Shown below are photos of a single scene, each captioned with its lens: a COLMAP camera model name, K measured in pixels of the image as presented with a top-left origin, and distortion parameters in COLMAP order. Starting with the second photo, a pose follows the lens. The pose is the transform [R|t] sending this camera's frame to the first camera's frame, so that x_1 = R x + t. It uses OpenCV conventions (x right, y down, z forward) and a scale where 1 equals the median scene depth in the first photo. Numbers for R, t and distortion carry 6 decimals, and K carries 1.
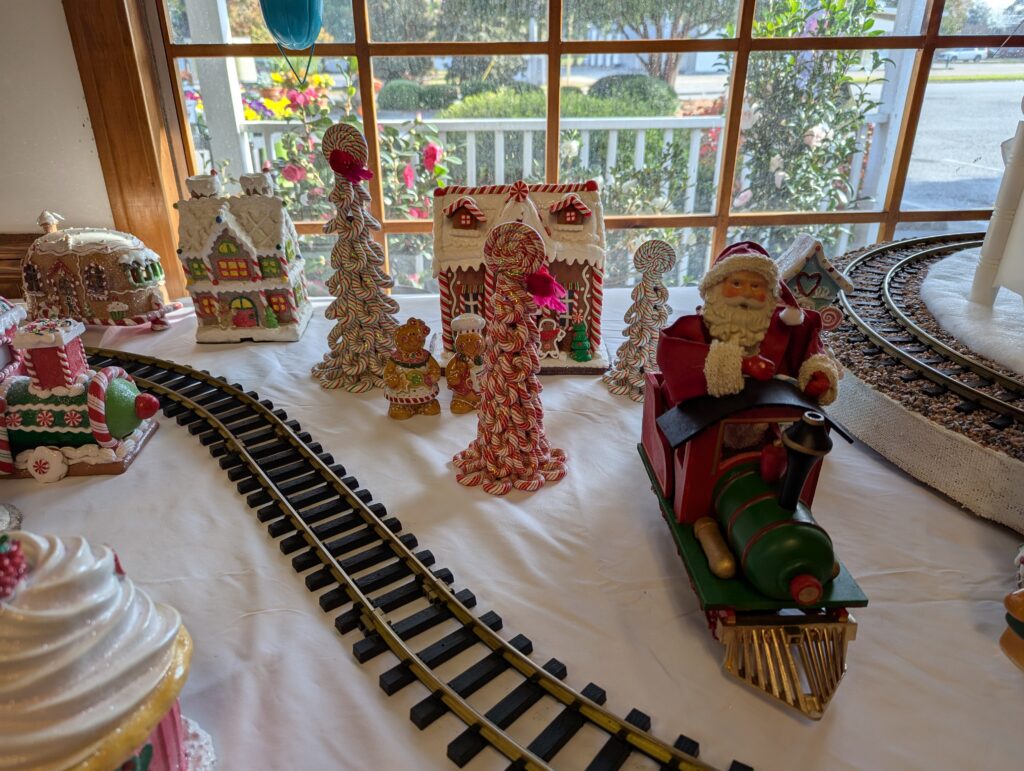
lens RADIAL K [[723.9, 0, 512.0], [0, 723.9, 385.5], [0, 0, 1]] dist [0.024757, -0.003223]
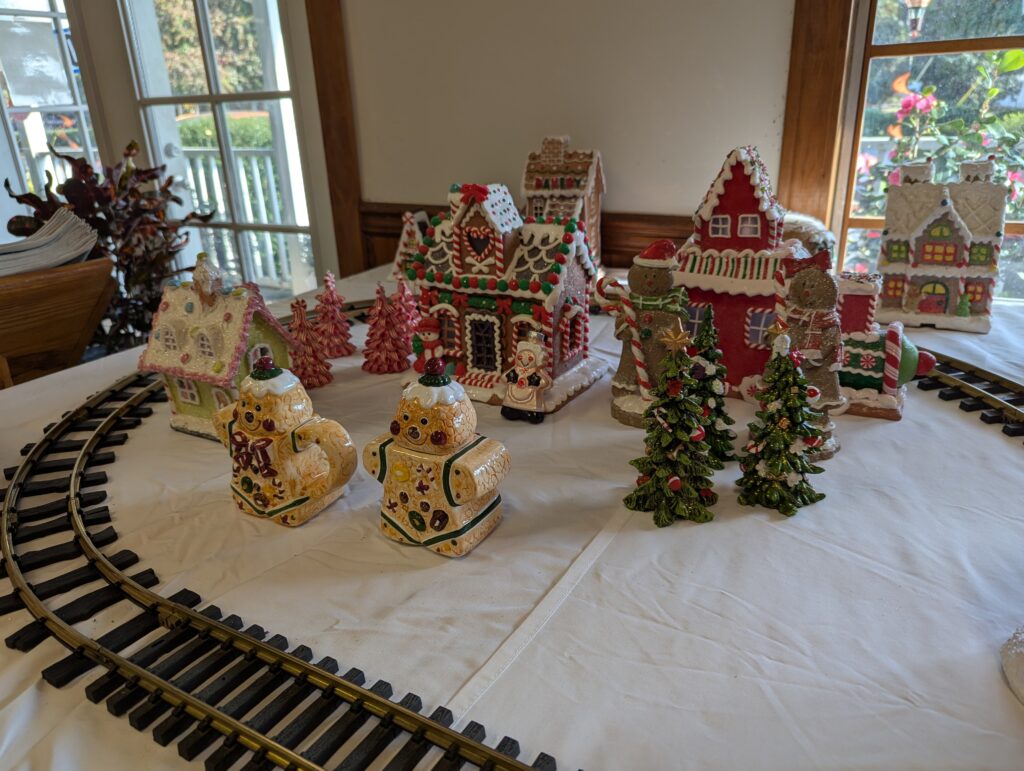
lens RADIAL K [[733.2, 0, 512.0], [0, 733.2, 385.5], [0, 0, 1]] dist [-0.002182, -0.002125]
pose [[0.855325, 0.163192, -0.491719, -0.358180], [-0.182799, 0.983115, 0.008305, 0.118055], [0.484772, 0.082782, 0.870714, -0.150650]]
